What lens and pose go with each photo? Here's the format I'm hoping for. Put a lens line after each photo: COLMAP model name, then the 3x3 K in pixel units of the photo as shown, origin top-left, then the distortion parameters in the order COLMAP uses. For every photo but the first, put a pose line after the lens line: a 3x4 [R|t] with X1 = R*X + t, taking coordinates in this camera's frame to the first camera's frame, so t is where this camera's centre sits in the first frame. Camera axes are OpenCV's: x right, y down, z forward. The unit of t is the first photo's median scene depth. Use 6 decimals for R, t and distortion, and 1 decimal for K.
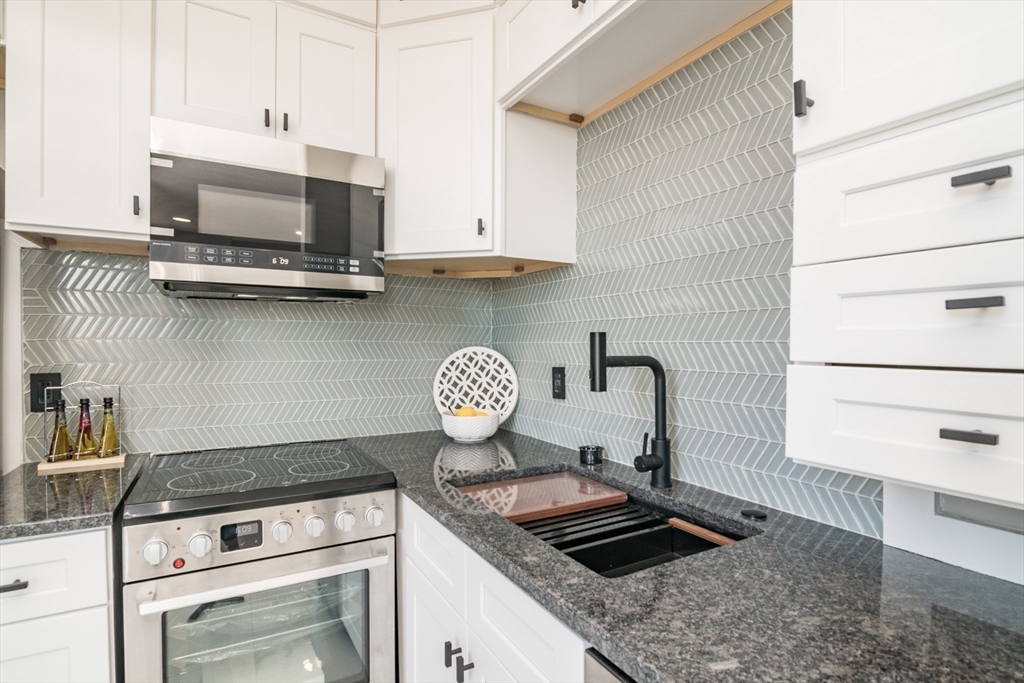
lens RADIAL K [[494.9, 0, 503.8], [0, 494.9, 351.9], [0, 0, 1]] dist [-0.010747, -0.006192]
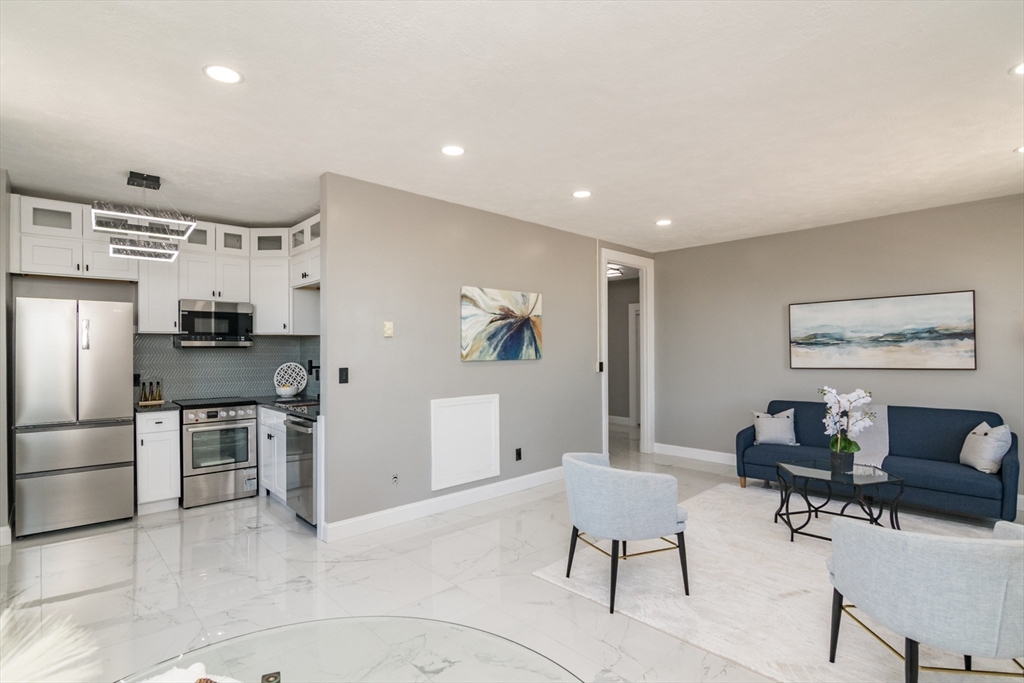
lens RADIAL K [[494.9, 0, 475.0], [0, 494.9, 348.4], [0, 0, 1]] dist [-0.010747, -0.006192]
pose [[0.985593, -0.008545, 0.168918, 0.639722], [0.011318, 0.999816, -0.015458, -0.045154], [-0.168755, 0.017147, 0.985509, -2.401190]]
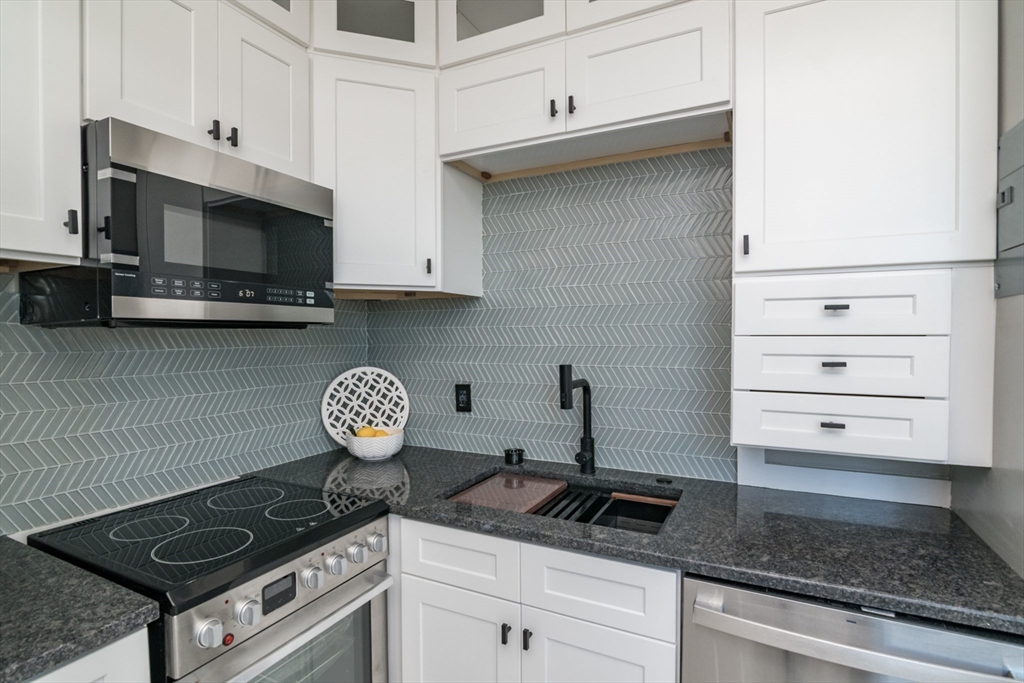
lens RADIAL K [[494.9, 0, 496.8], [0, 494.9, 350.2], [0, 0, 1]] dist [-0.010747, -0.006192]
pose [[0.846556, -0.026136, 0.531657, -0.518611], [0.019790, 0.999649, 0.017630, -0.081116], [-0.531931, -0.004403, 0.846776, -0.022603]]
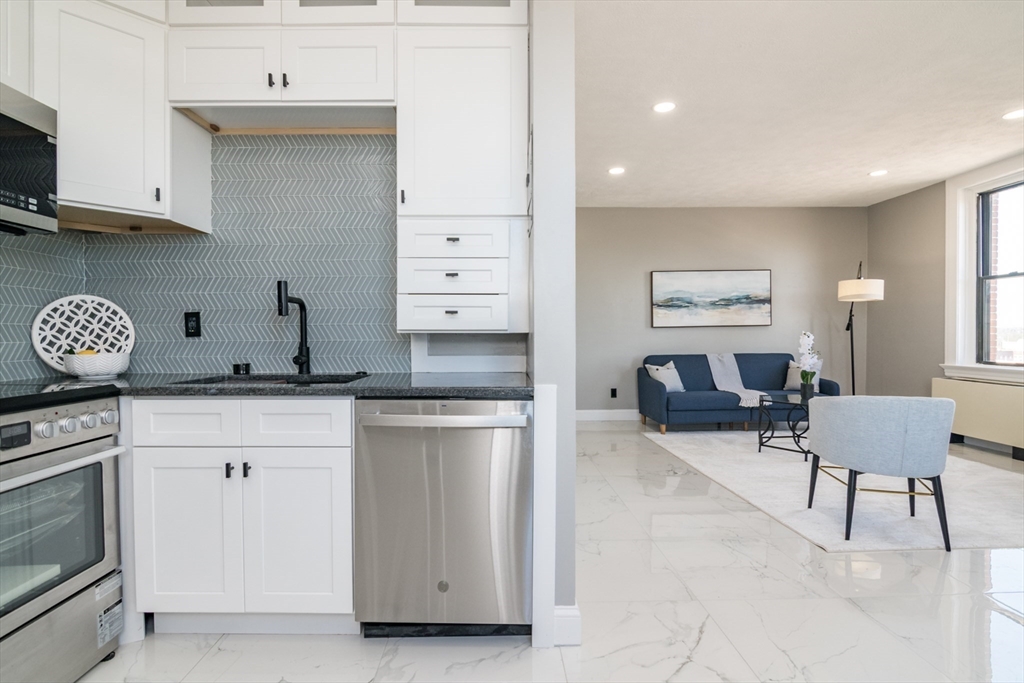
lens RADIAL K [[494.9, 0, 477.8], [0, 494.9, 353.0], [0, 0, 1]] dist [-0.010747, -0.006192]
pose [[0.529329, -0.033200, 0.847767, -0.704325], [0.011540, 0.999423, 0.031933, 0.125440], [-0.848338, -0.007120, 0.529407, -0.376383]]
